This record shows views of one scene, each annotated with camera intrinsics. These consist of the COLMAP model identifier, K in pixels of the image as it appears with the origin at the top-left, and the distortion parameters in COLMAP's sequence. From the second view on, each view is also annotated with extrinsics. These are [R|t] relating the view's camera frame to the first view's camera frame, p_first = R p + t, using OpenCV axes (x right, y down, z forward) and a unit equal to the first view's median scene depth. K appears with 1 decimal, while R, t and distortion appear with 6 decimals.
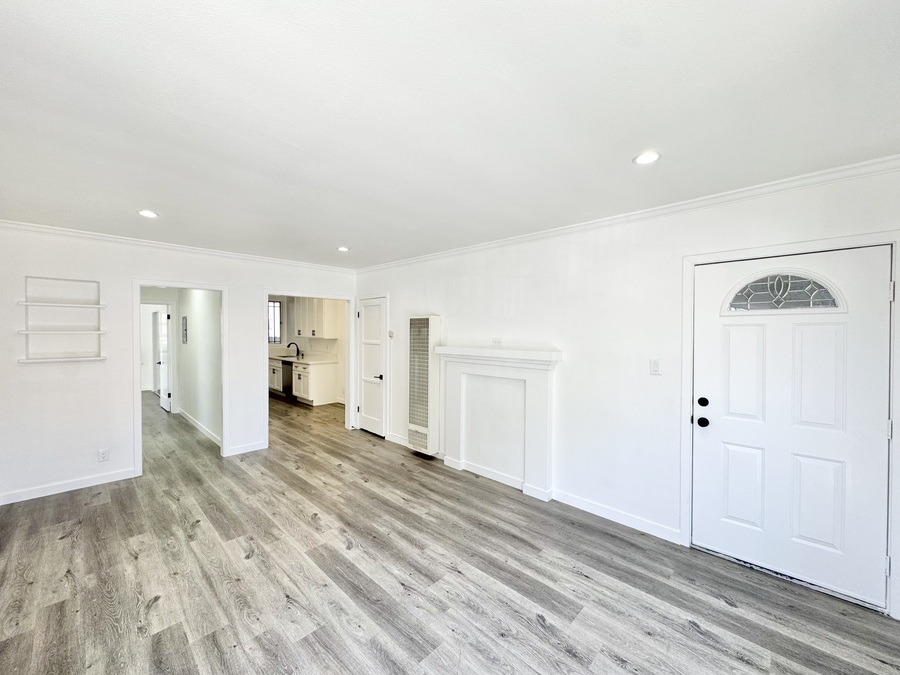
lens RADIAL K [[357.5, 0, 448.5], [0, 357.5, 338.0], [0, 0, 1]] dist [-0.005511, -0.000106]
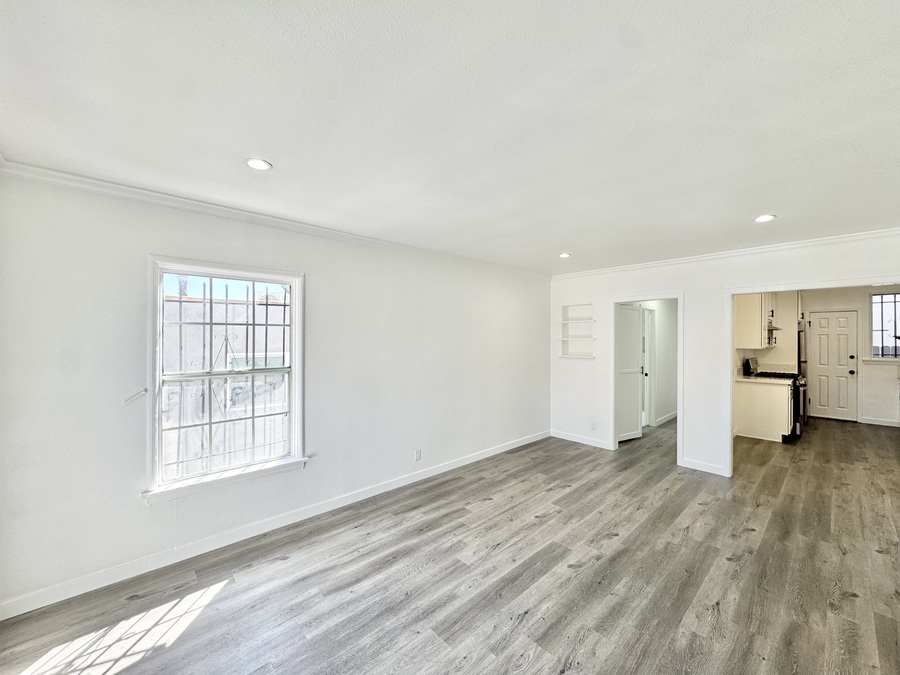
lens RADIAL K [[357.5, 0, 451.0], [0, 357.5, 335.1], [0, 0, 1]] dist [-0.005511, -0.000106]
pose [[-0.061105, -0.010114, -0.998080, 0.612557], [-0.020369, 0.999753, -0.008884, -0.009145], [0.997924, 0.019787, -0.061296, 0.644527]]
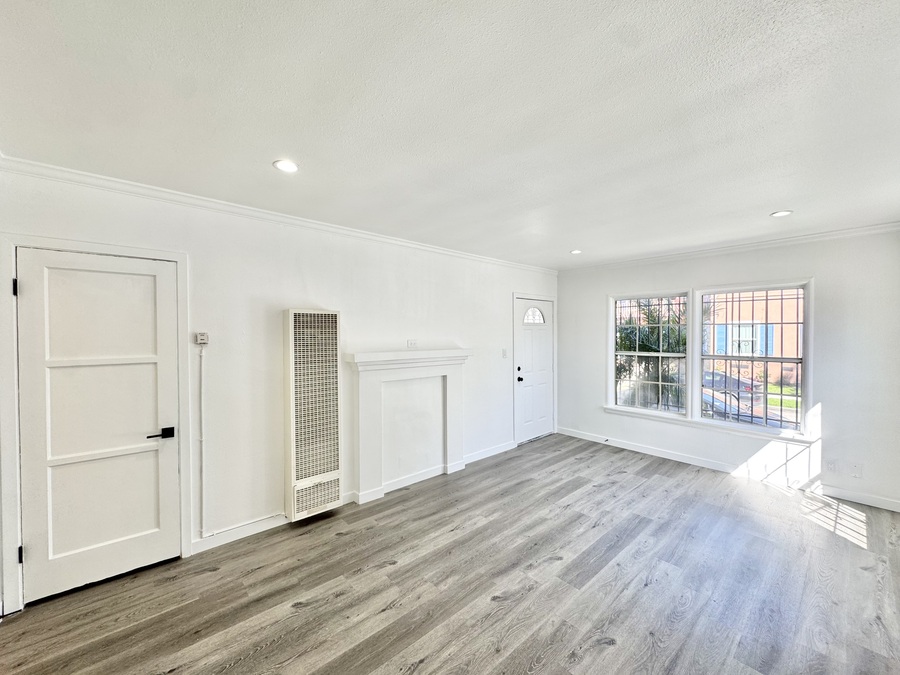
lens RADIAL K [[357.5, 0, 450.6], [0, 357.5, 338.7], [0, 0, 1]] dist [-0.005511, -0.000106]
pose [[0.080822, -0.020501, 0.996518, -1.106890], [0.021001, 0.999602, 0.018861, -0.025158], [-0.996507, 0.019403, 0.081221, 1.065648]]
